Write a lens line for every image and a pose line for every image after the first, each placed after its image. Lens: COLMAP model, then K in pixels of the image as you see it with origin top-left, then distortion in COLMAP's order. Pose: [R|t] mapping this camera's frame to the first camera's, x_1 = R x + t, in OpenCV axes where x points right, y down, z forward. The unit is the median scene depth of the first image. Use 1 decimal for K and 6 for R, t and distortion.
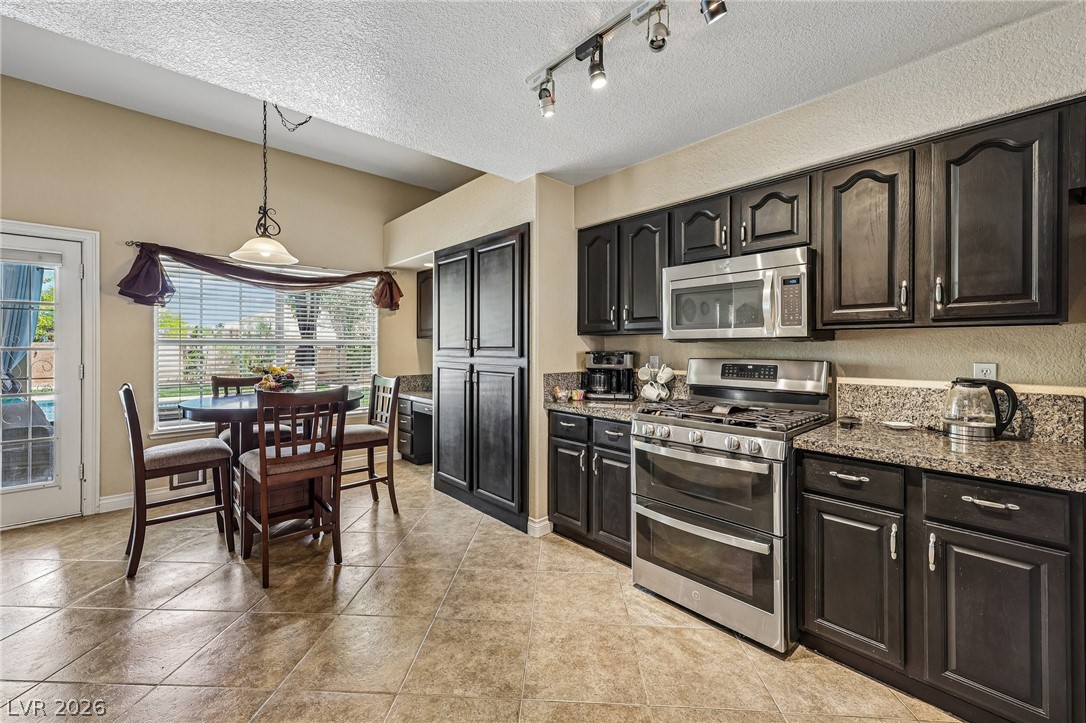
lens RADIAL K [[439.2, 0, 545.1], [0, 439.2, 349.3], [0, 0, 1]] dist [0.001945, 0.000199]
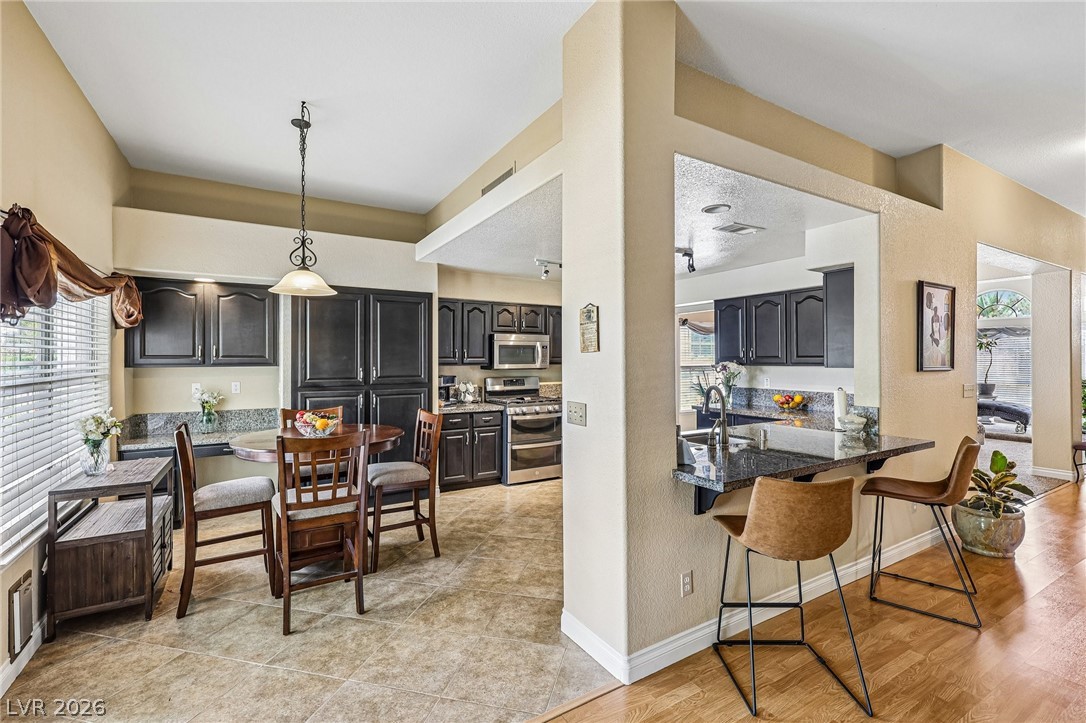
lens RADIAL K [[476.3, 0, 543.3], [0, 476.3, 360.8], [0, 0, 1]] dist [0.005293, 0.000256]
pose [[0.200949, -0.005748, 0.979585, -1.861023], [0.006429, 0.999969, 0.004549, -0.069603], [-0.979581, 0.005384, 0.200980, 0.343616]]
